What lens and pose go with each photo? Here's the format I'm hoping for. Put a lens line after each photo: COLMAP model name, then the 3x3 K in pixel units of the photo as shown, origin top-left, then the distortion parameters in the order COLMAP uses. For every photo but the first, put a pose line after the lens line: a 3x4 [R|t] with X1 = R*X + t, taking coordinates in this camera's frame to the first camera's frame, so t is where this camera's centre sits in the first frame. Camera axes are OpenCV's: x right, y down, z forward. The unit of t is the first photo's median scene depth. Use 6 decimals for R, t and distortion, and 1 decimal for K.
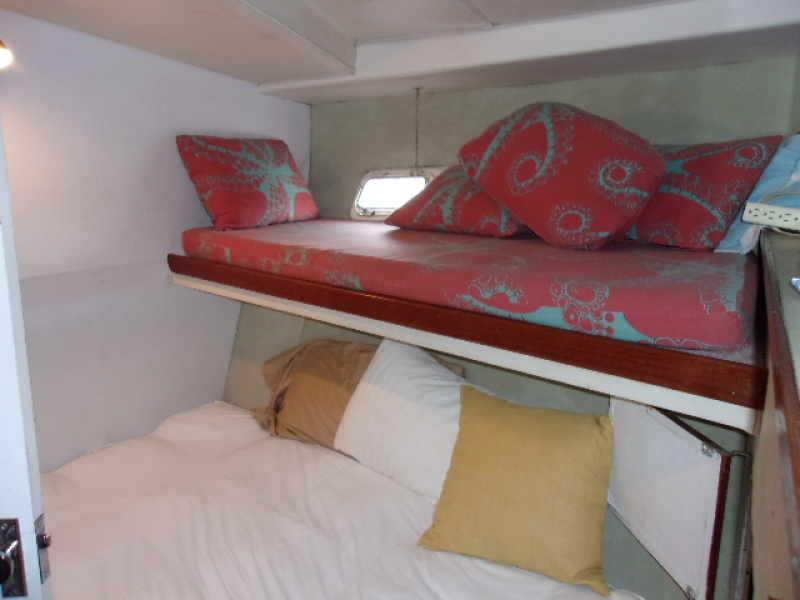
lens RADIAL K [[621.3, 0, 400.7], [0, 621.3, 299.6], [0, 0, 1]] dist [-0.019524, 0.037039]
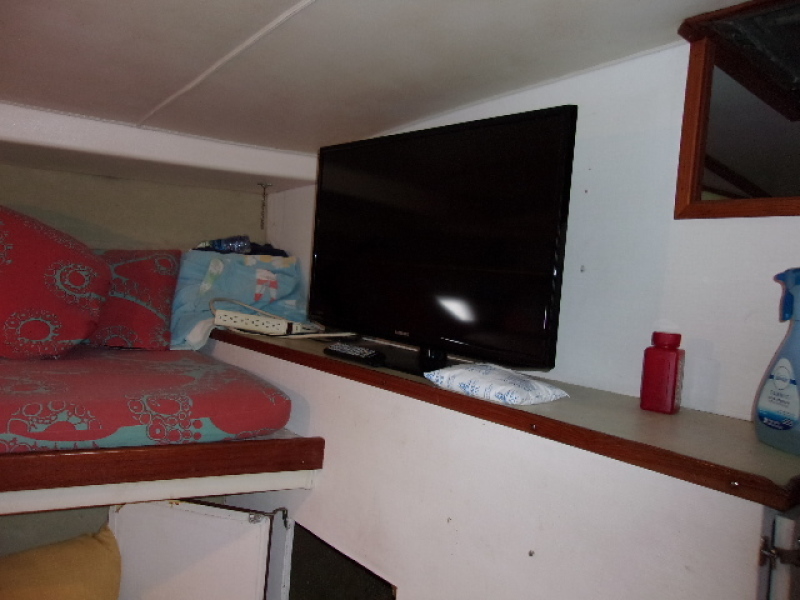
lens RADIAL K [[621.3, 0, 401.1], [0, 621.3, 299.2], [0, 0, 1]] dist [-0.019524, 0.037039]
pose [[0.353075, -0.010738, 0.935533, -0.462251], [0.121857, 0.991944, -0.034604, -0.089793], [-0.927625, 0.126219, 0.351540, 0.226912]]
